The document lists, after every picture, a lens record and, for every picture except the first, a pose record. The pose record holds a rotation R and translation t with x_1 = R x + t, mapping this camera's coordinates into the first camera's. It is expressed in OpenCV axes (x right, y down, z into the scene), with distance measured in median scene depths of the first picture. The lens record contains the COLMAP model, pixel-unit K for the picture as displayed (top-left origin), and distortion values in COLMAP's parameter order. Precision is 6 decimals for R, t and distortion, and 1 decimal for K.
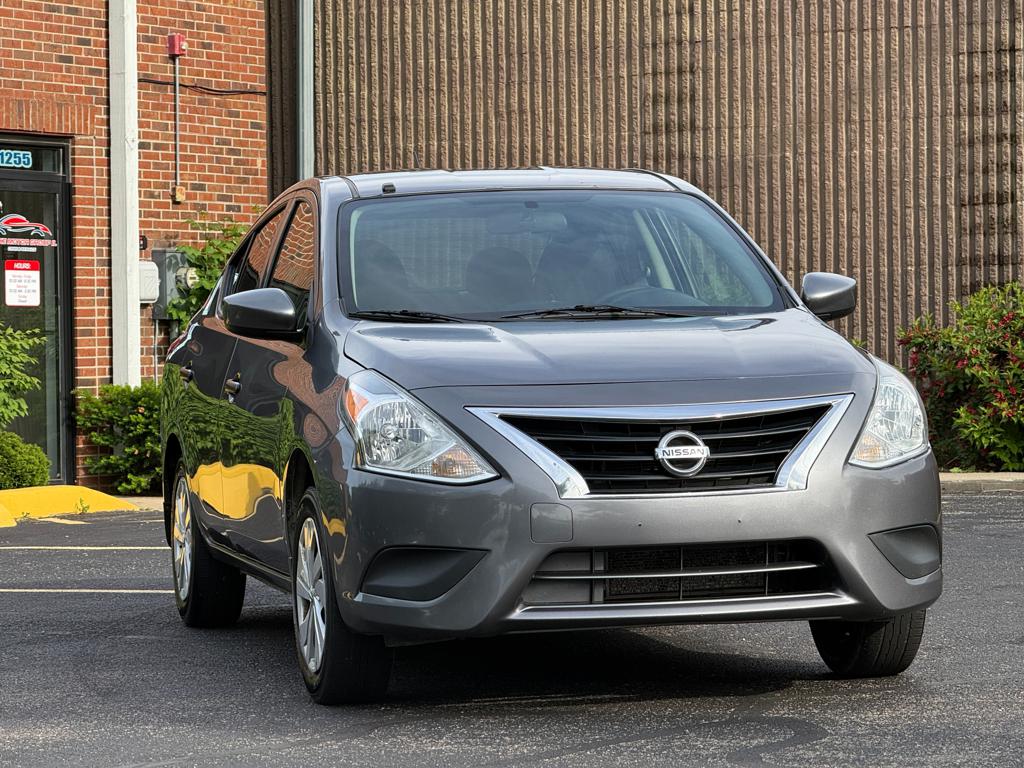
lens RADIAL K [[3701.1, 0, 512.0], [0, 3701.1, 384.0], [0, 0, 1]] dist [0.180922, 2.068949]
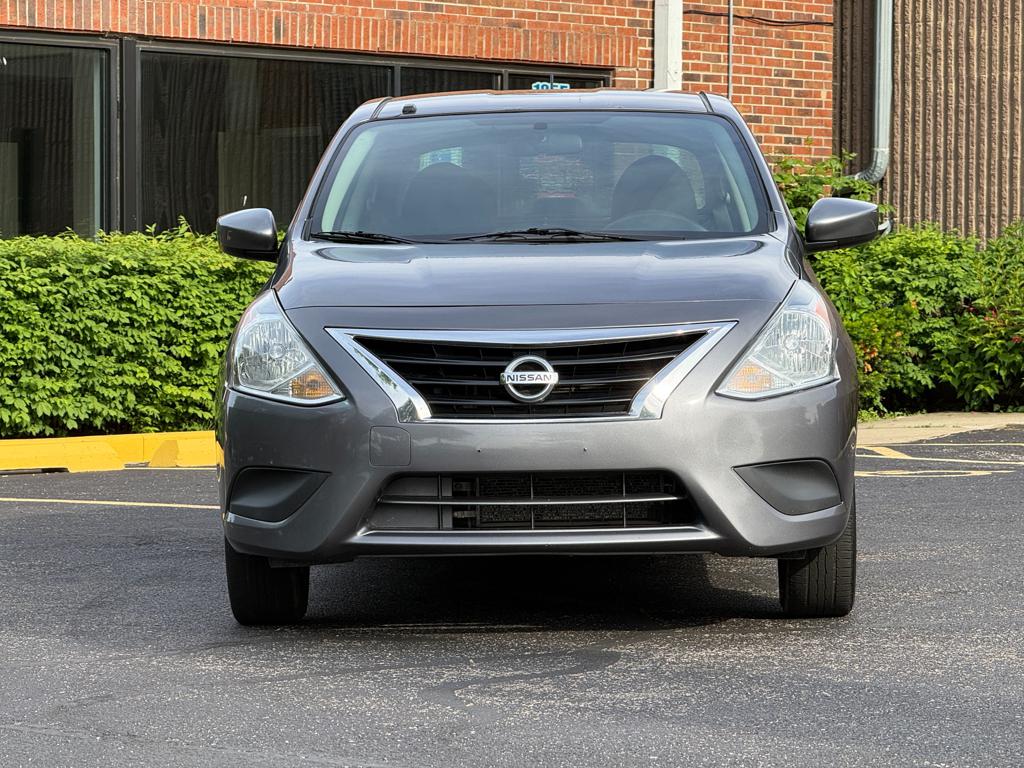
lens RADIAL K [[3701.1, 0, 512.0], [0, 3701.1, 384.0], [0, 0, 1]] dist [0.180922, 2.068949]
pose [[0.965801, 0.020765, -0.258452, 0.260046], [-0.016630, 0.999697, 0.018175, 0.002185], [0.258751, -0.013256, 0.965853, 0.051173]]
